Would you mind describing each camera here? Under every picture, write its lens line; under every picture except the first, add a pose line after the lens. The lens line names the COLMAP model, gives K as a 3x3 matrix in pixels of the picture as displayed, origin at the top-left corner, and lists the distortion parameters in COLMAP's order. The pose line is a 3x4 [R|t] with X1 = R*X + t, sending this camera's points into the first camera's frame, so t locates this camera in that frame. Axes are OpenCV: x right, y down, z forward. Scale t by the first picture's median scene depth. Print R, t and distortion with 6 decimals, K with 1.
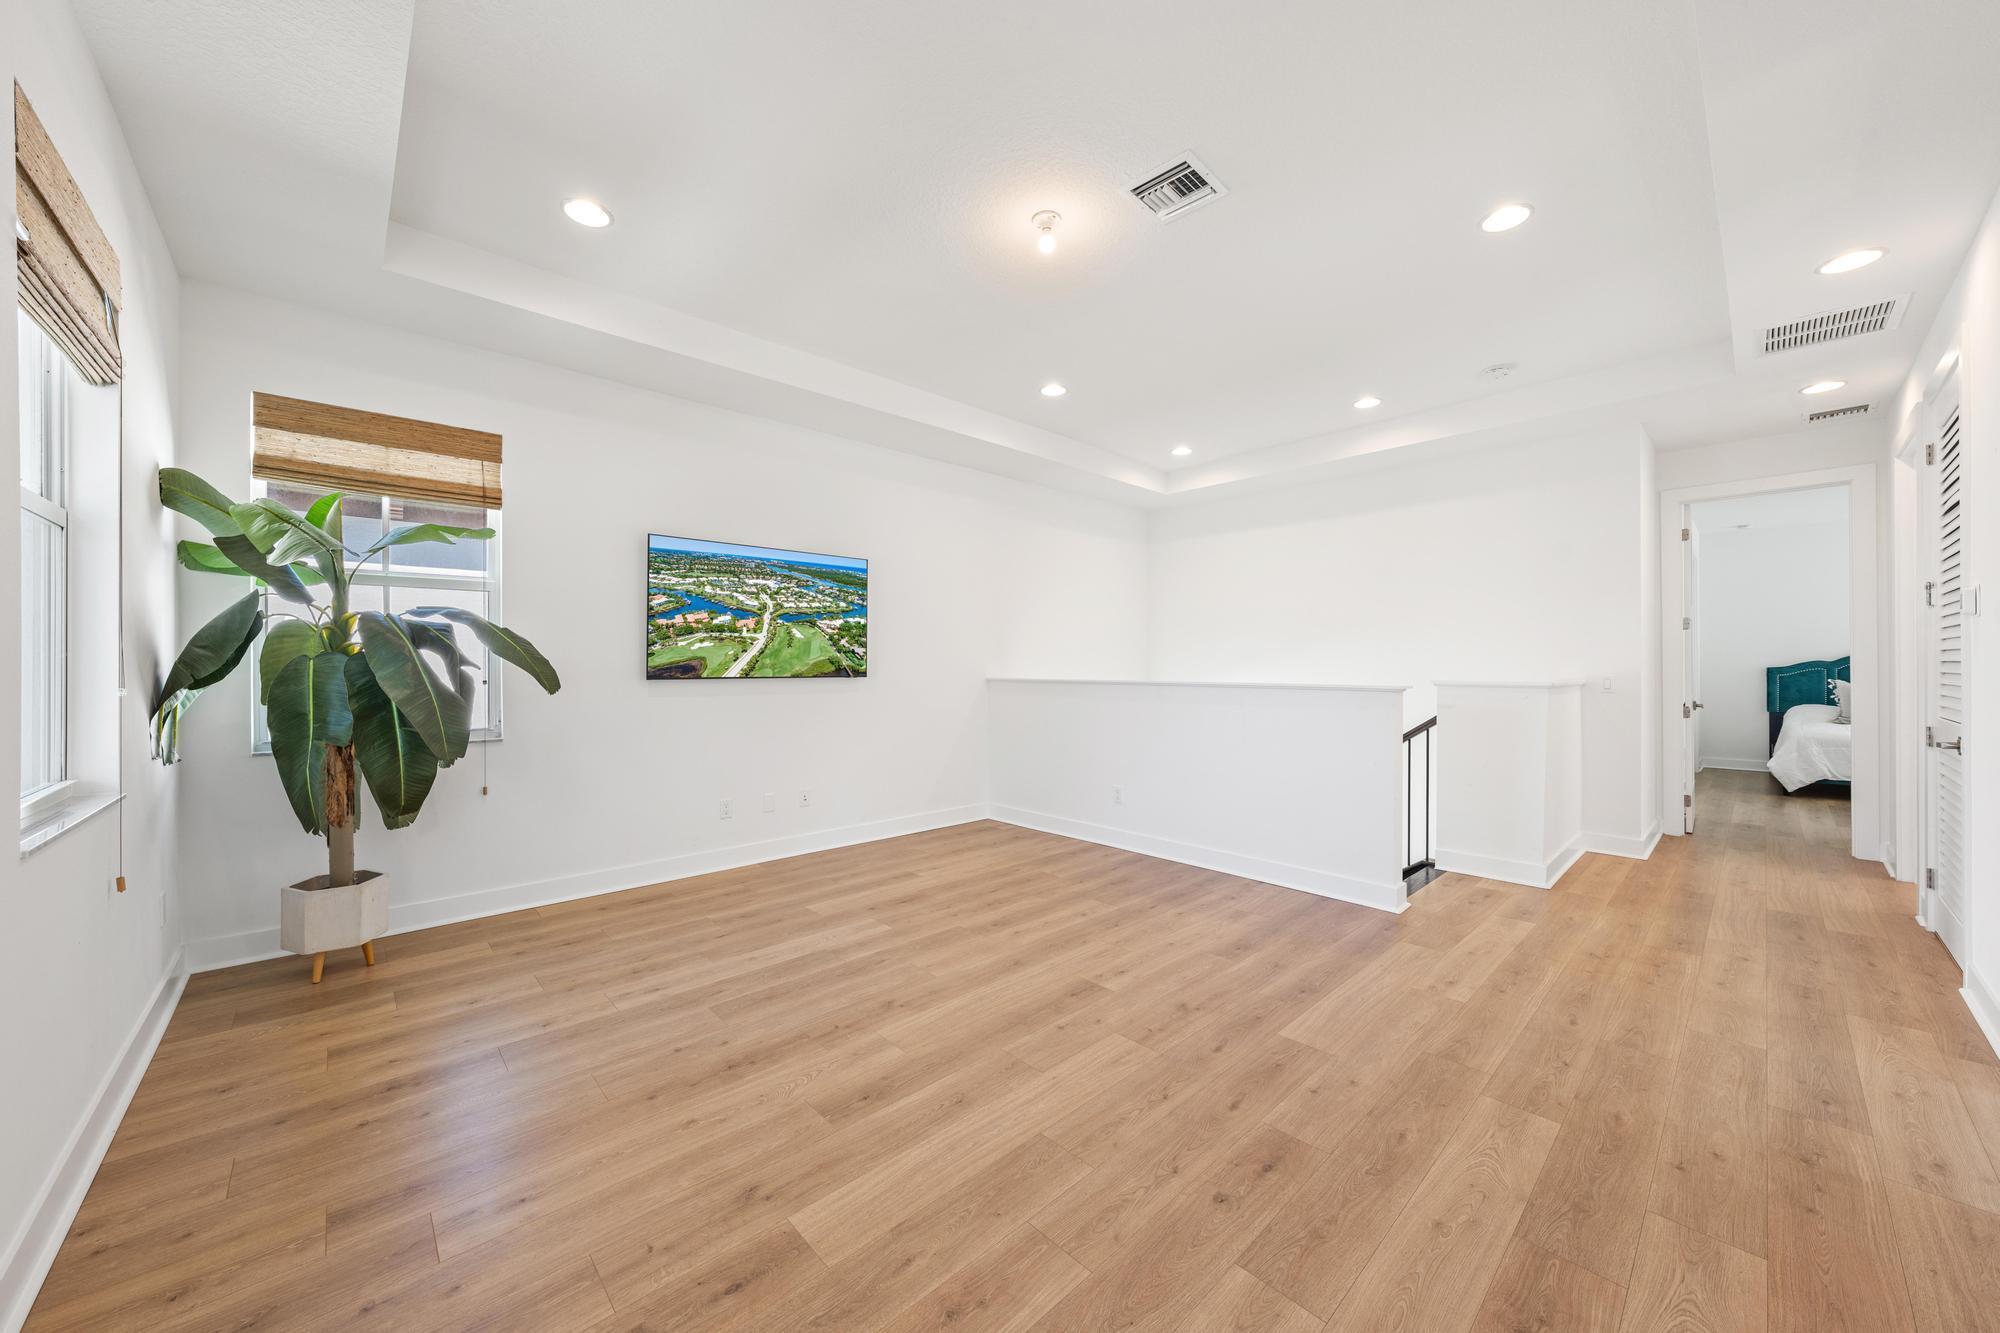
lens RADIAL K [[718.8, 0, 1000.7], [0, 718.8, 662.0], [0, 0, 1]] dist [-0.000123, 0.000051]
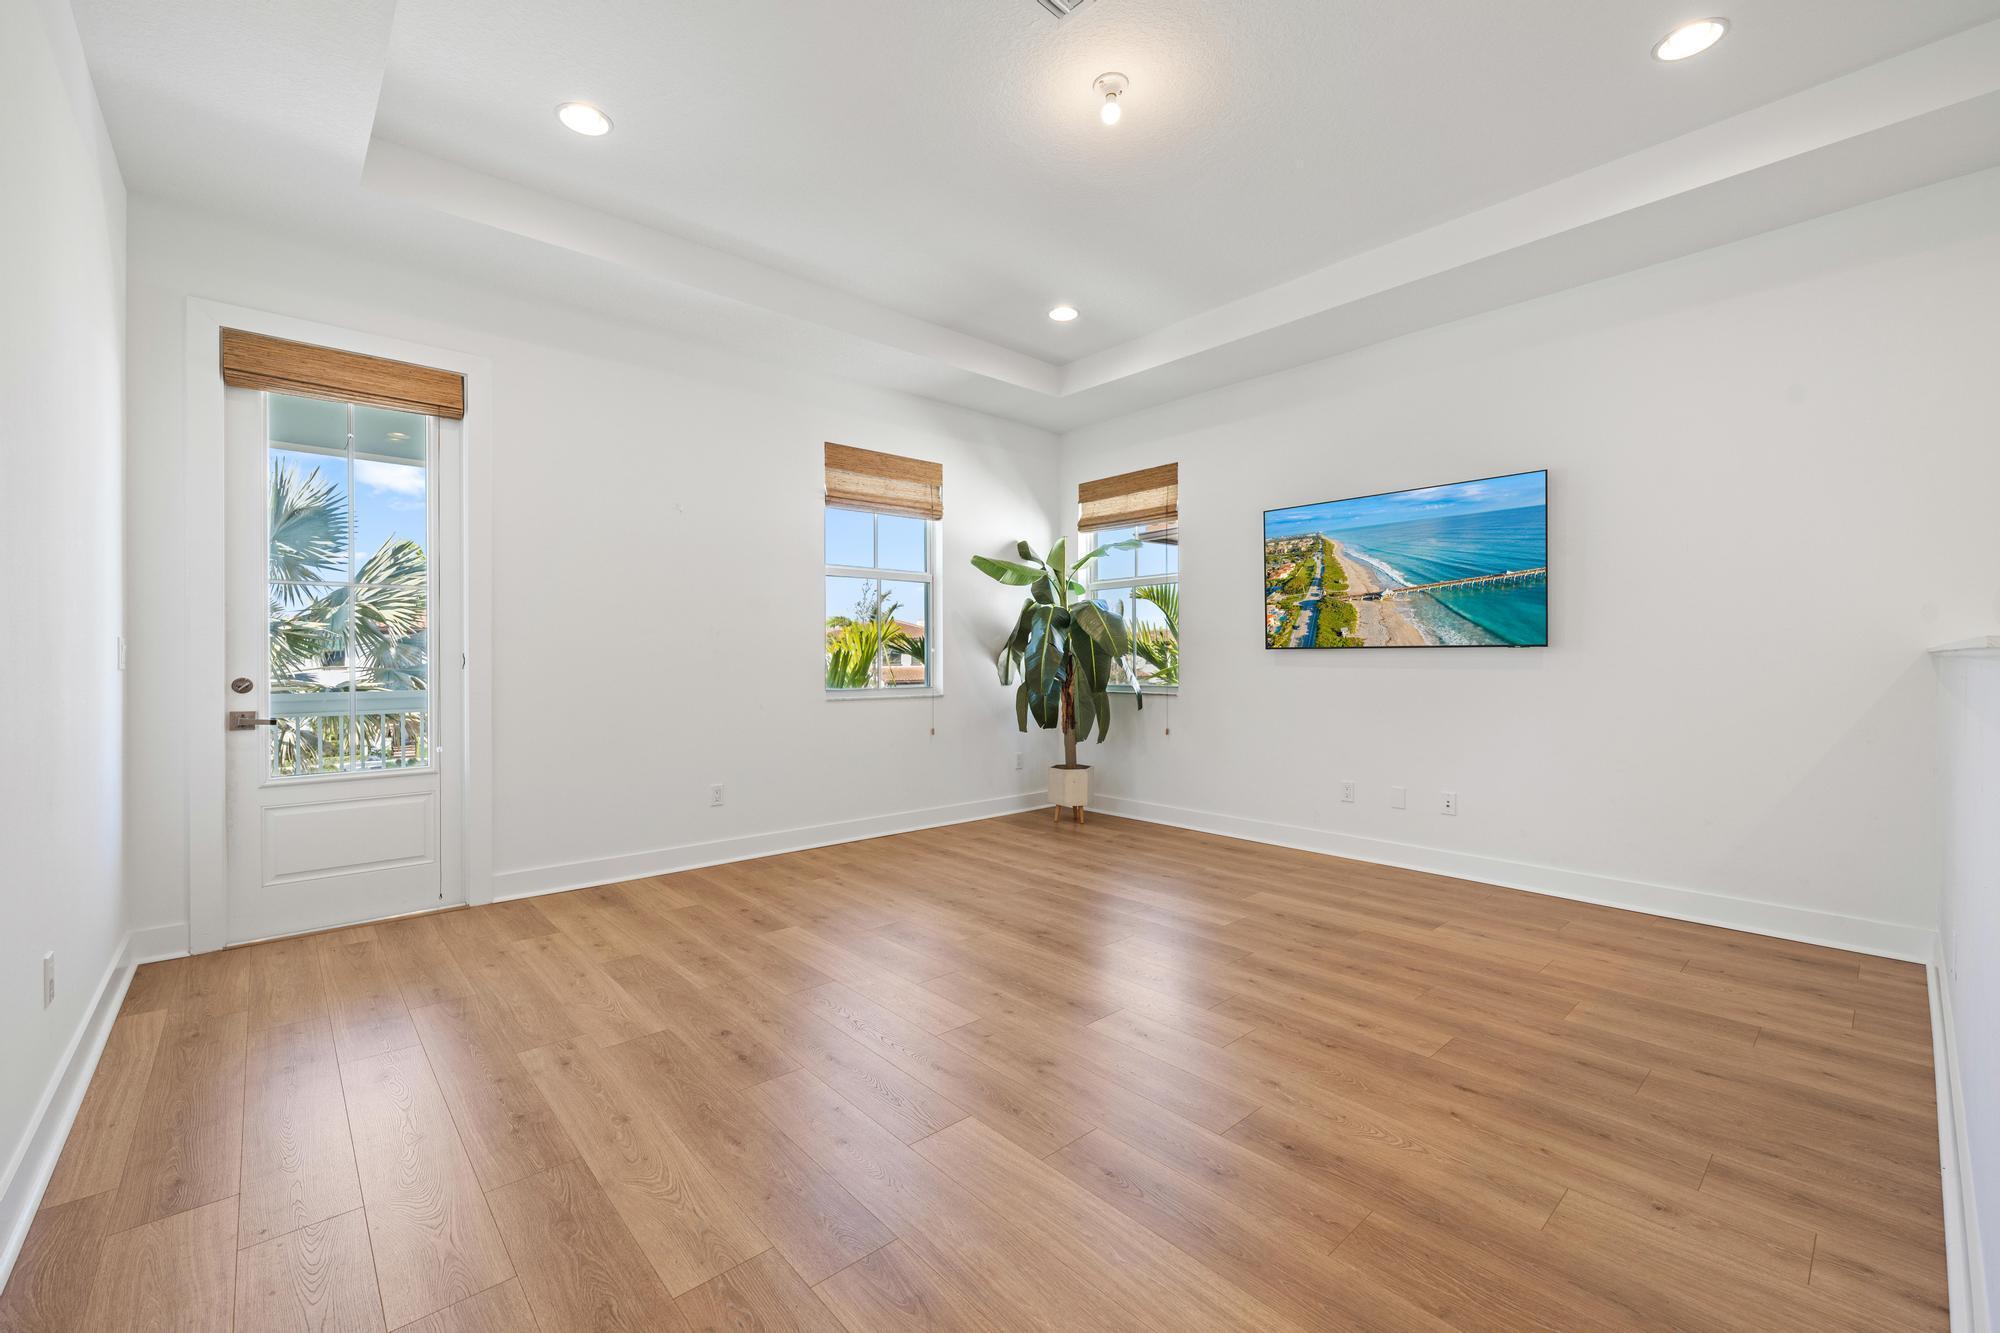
lens RADIAL K [[822.1, 0, 997.6], [0, 822.1, 662.1], [0, 0, 1]] dist [0.000238, -0.000172]
pose [[-0.023397, 0.004284, -0.999717, 0.826090], [0.005934, 0.999974, 0.004146, 0.040432], [0.999709, -0.005835, -0.023422, 0.718648]]
